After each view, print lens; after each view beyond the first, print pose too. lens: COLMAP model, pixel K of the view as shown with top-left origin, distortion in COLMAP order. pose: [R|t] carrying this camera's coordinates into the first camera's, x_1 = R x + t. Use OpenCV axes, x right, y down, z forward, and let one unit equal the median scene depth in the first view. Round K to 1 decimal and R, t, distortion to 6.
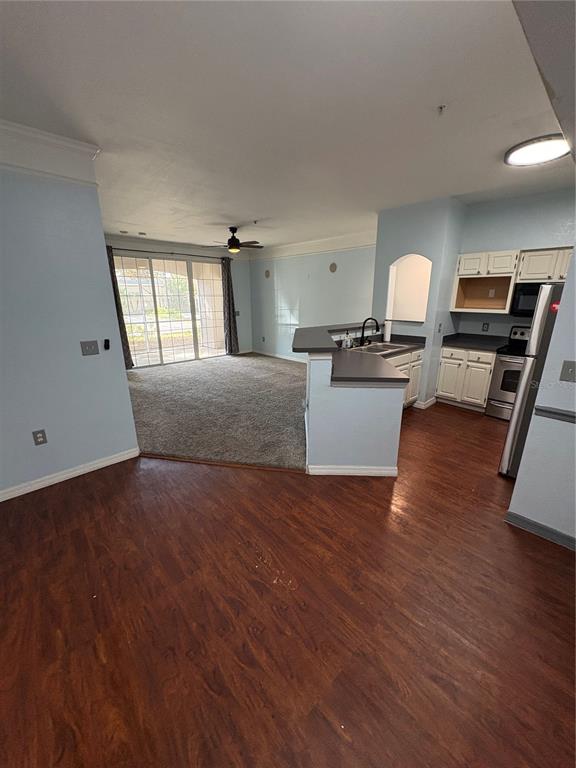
lens RADIAL K [[307.8, 0, 284.3], [0, 307.8, 386.6], [0, 0, 1]] dist [-0.001944, 0.000103]
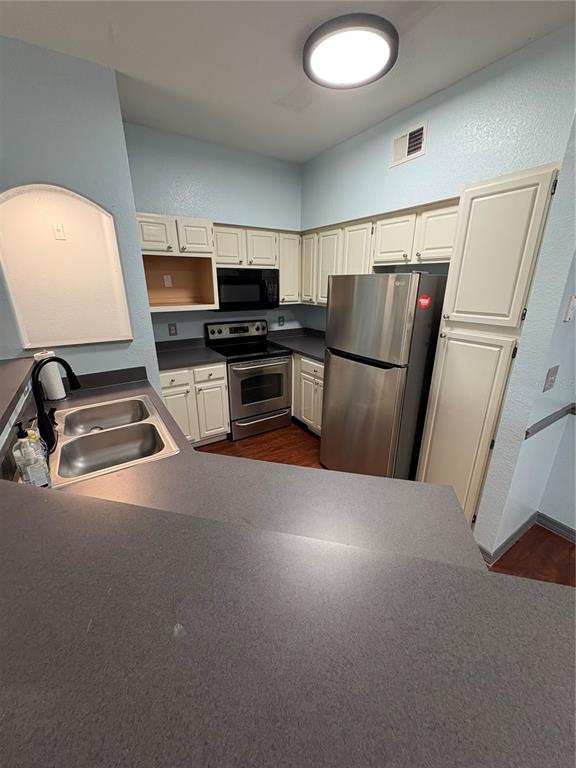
lens RADIAL K [[307.8, 0, 289.0], [0, 307.8, 383.7], [0, 0, 1]] dist [-0.001944, 0.000103]
pose [[0.173534, -0.311450, 0.934283, 0.004249], [0.276617, 0.925901, 0.257276, -0.173887], [-0.945182, 0.213793, 0.246827, 0.561327]]
